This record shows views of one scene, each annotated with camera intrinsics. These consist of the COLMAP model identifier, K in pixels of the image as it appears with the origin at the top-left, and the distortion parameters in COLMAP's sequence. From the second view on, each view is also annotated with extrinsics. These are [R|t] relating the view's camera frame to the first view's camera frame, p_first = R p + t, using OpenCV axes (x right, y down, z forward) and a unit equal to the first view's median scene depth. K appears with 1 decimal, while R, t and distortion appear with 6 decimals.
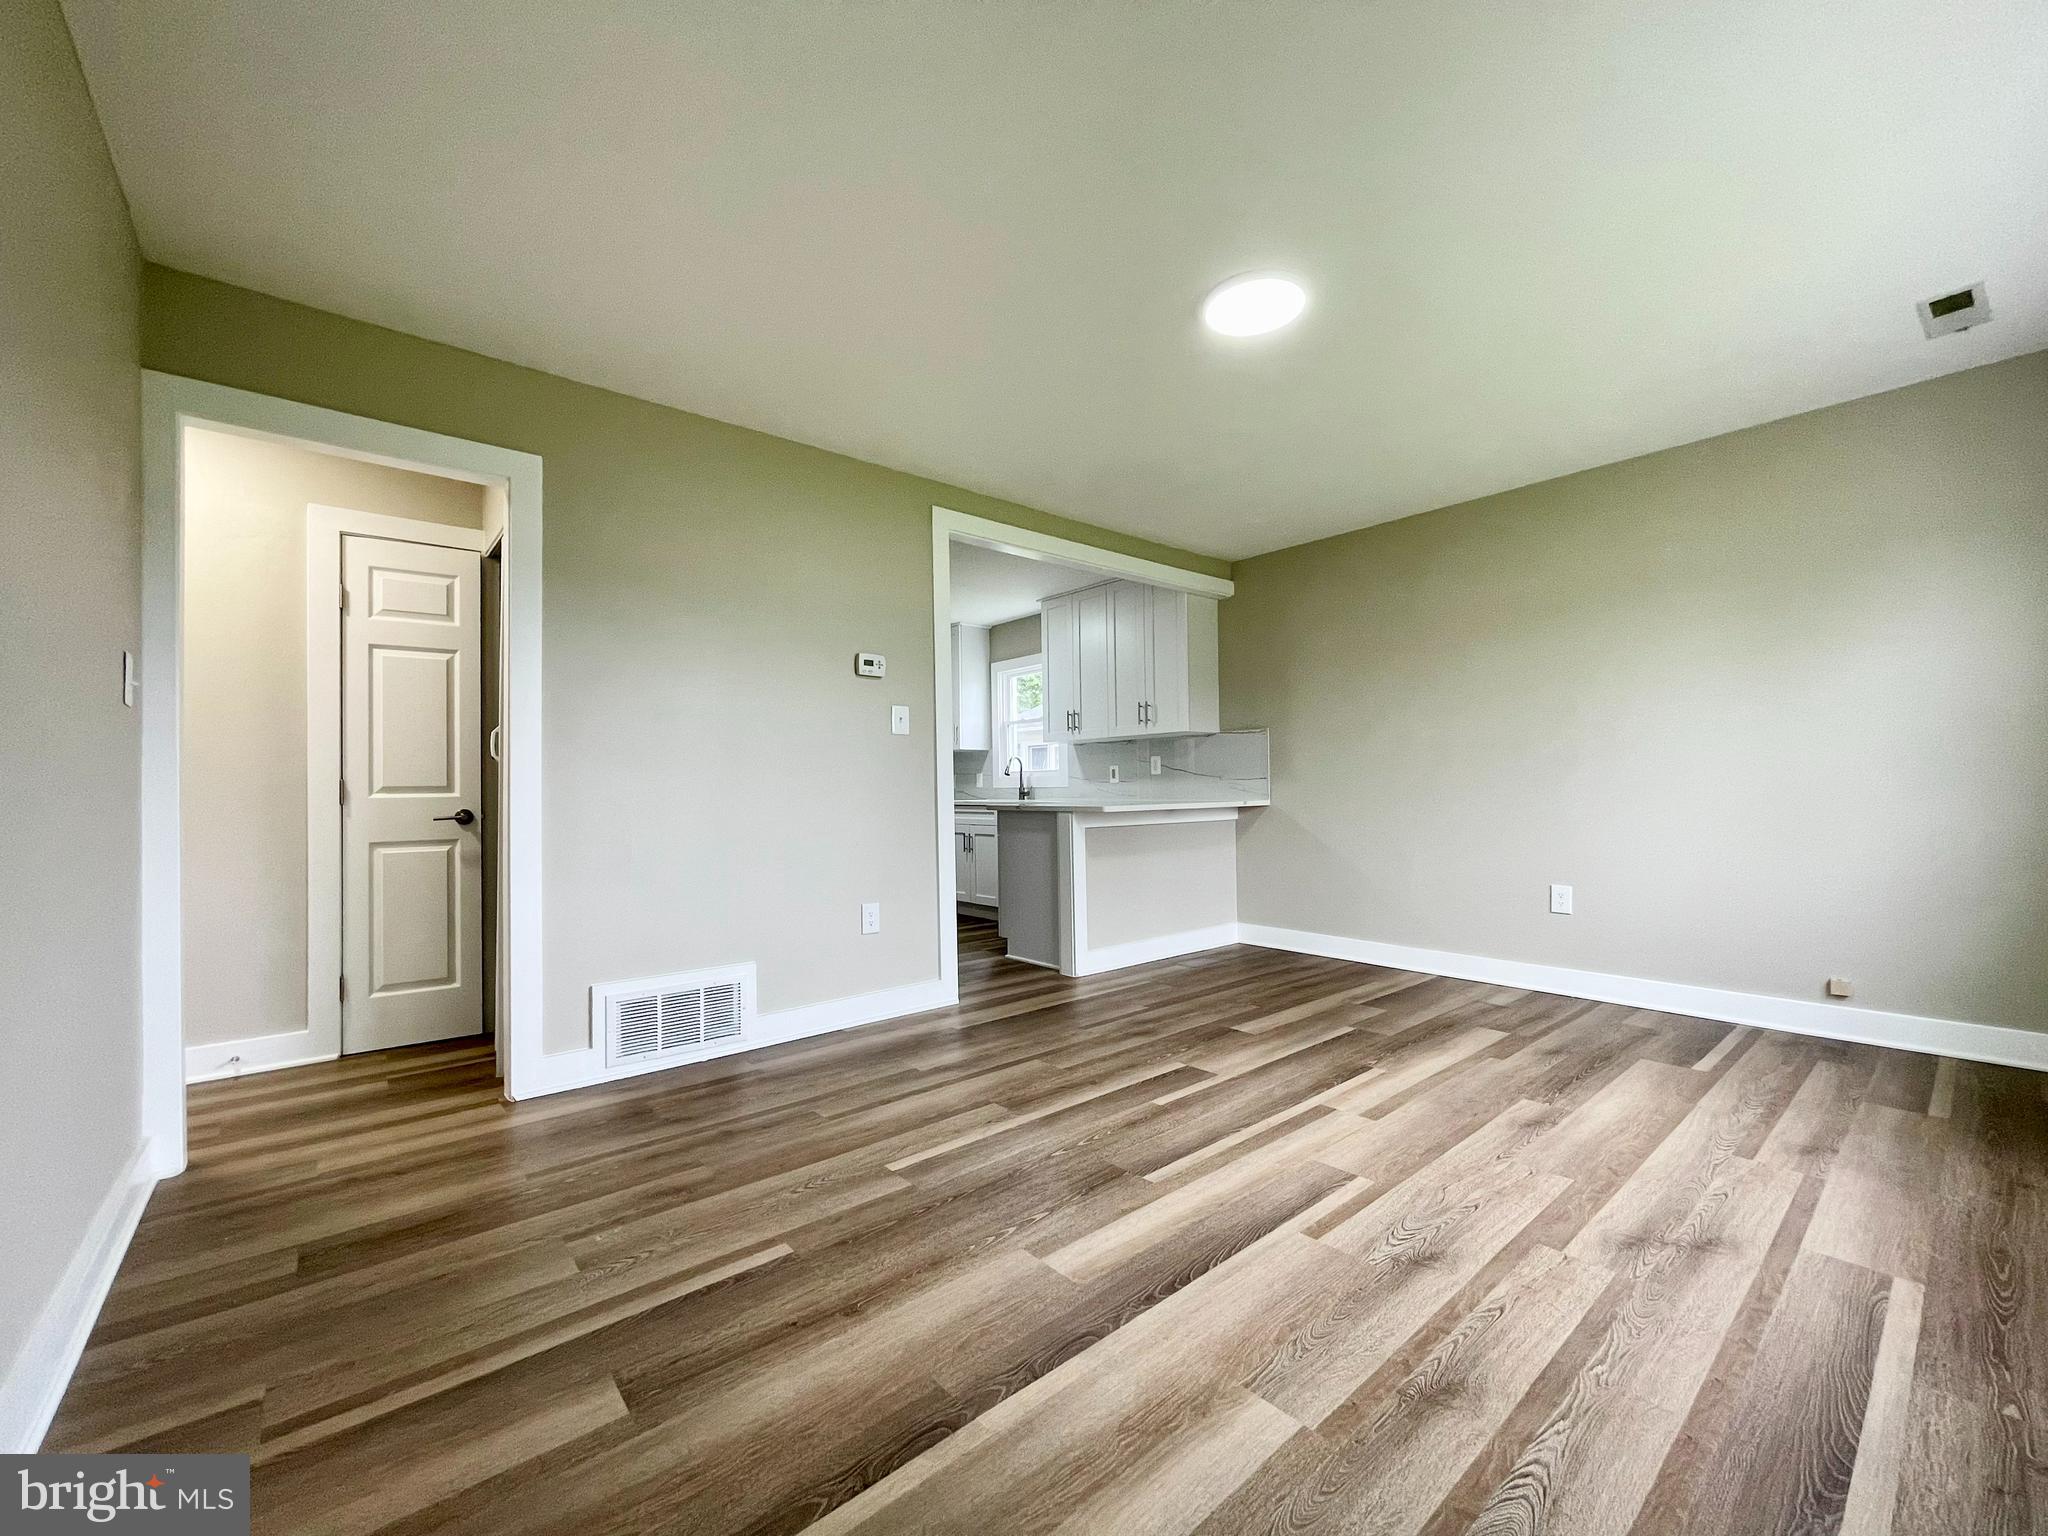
lens RADIAL K [[821.7, 0, 1027.9], [0, 821.7, 761.0], [0, 0, 1]] dist [-0.005378, 0.000496]
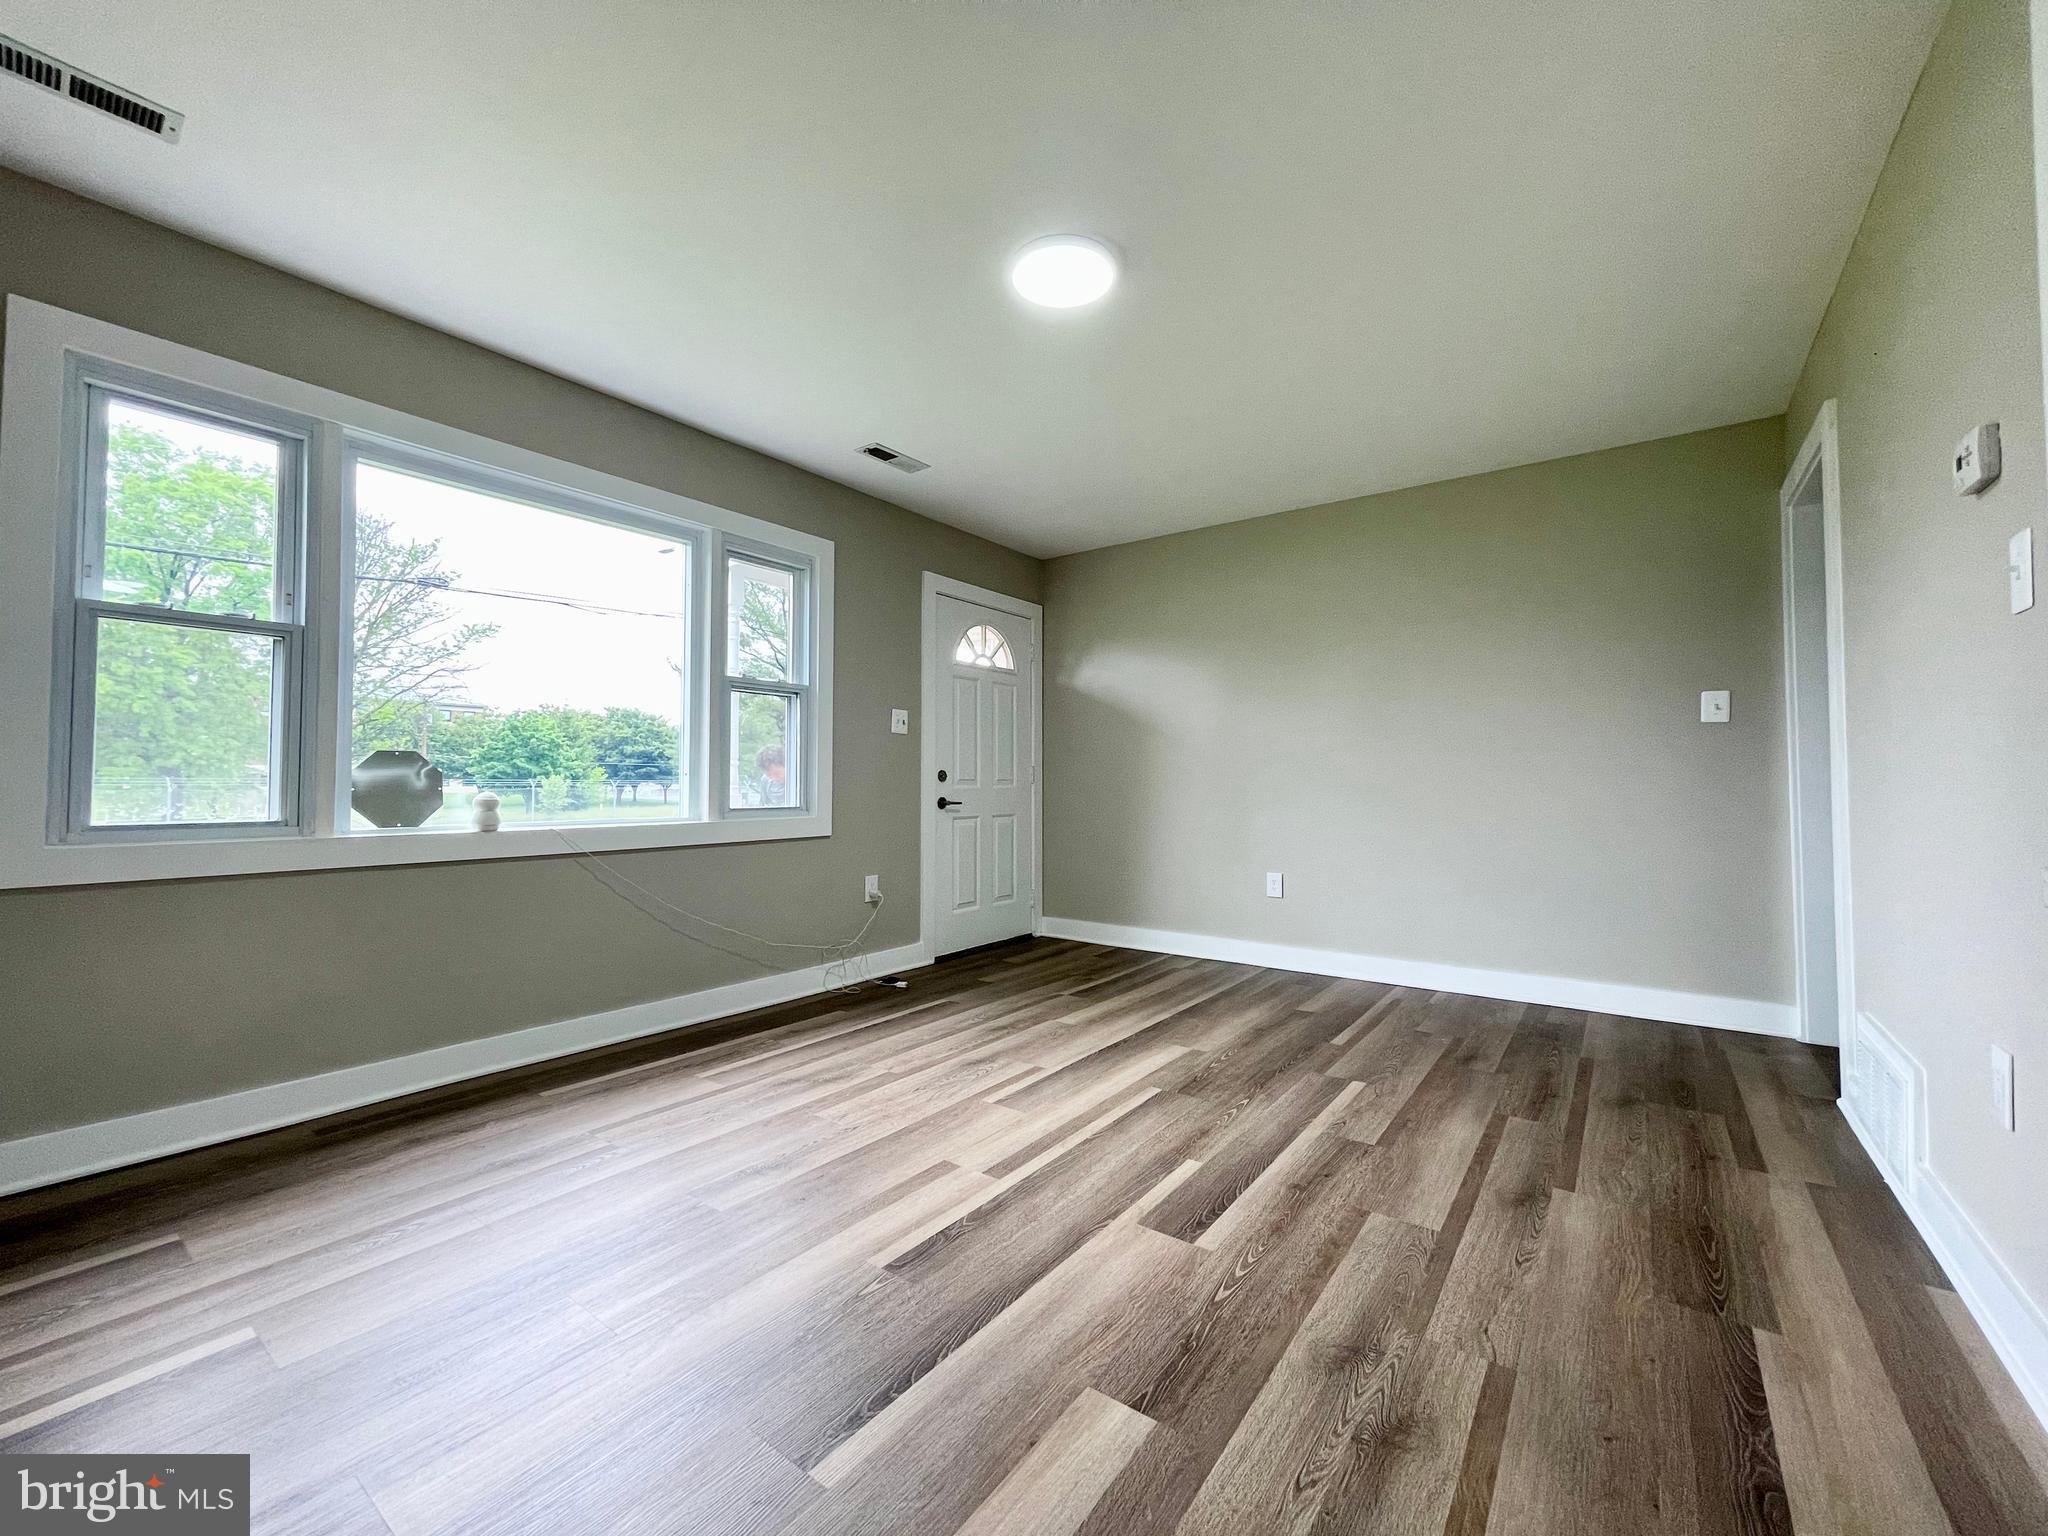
lens RADIAL K [[821.7, 0, 1027.9], [0, 821.7, 761.0], [0, 0, 1]] dist [-0.005378, 0.000496]
pose [[-0.973541, 0.004259, -0.228472, 0.573908], [0.018772, 0.997937, -0.061387, 0.075653], [0.227739, -0.064052, -0.971613, 2.030014]]
